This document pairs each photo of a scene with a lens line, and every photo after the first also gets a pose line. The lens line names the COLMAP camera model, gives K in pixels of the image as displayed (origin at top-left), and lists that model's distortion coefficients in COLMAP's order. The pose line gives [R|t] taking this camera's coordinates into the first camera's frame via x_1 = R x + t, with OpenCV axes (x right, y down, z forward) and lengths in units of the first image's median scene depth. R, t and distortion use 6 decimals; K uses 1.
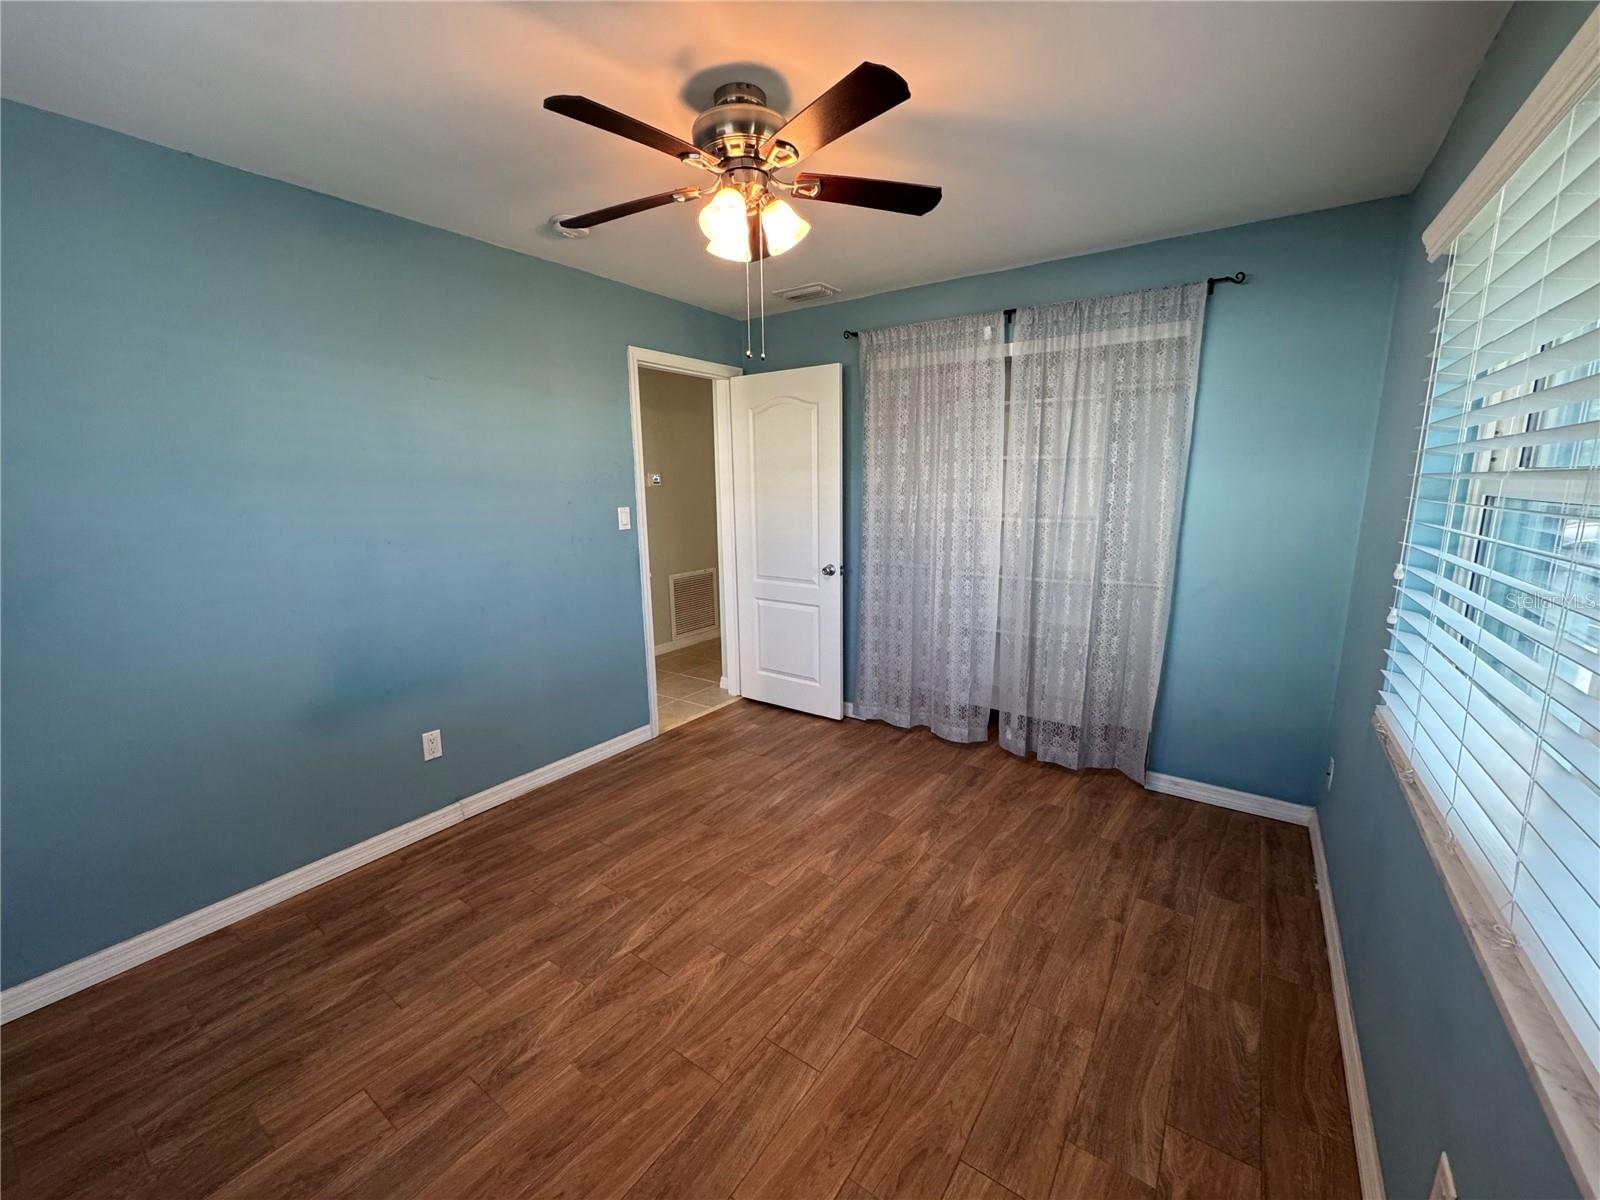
lens RADIAL K [[640.6, 0, 800.0], [0, 640.6, 600.0], [0, 0, 1]] dist [-0.001695, -0.000077]
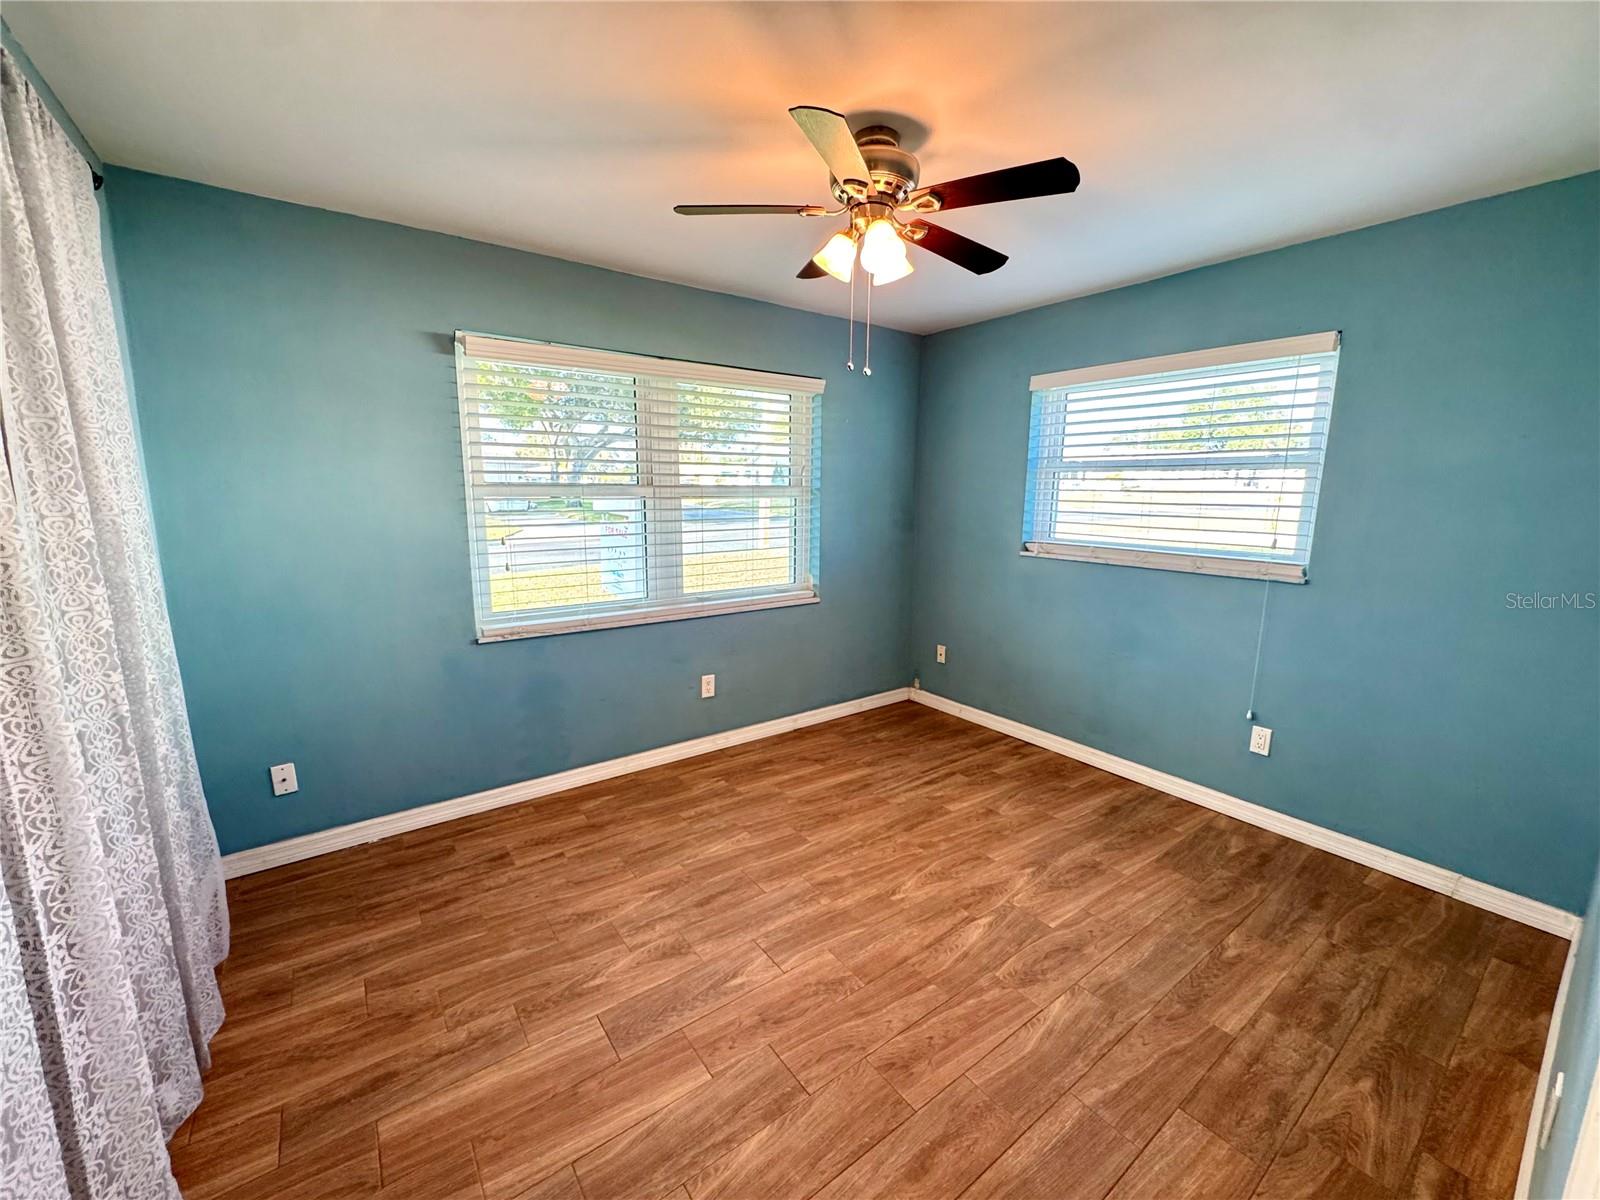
lens RADIAL K [[640.6, 0, 800.0], [0, 640.6, 600.0], [0, 0, 1]] dist [-0.001695, -0.000077]
pose [[-0.949074, -0.051551, 0.310807, -0.278531], [0.060179, 0.938695, 0.339456, -0.334402], [-0.309252, 0.340873, -0.887789, 1.808583]]
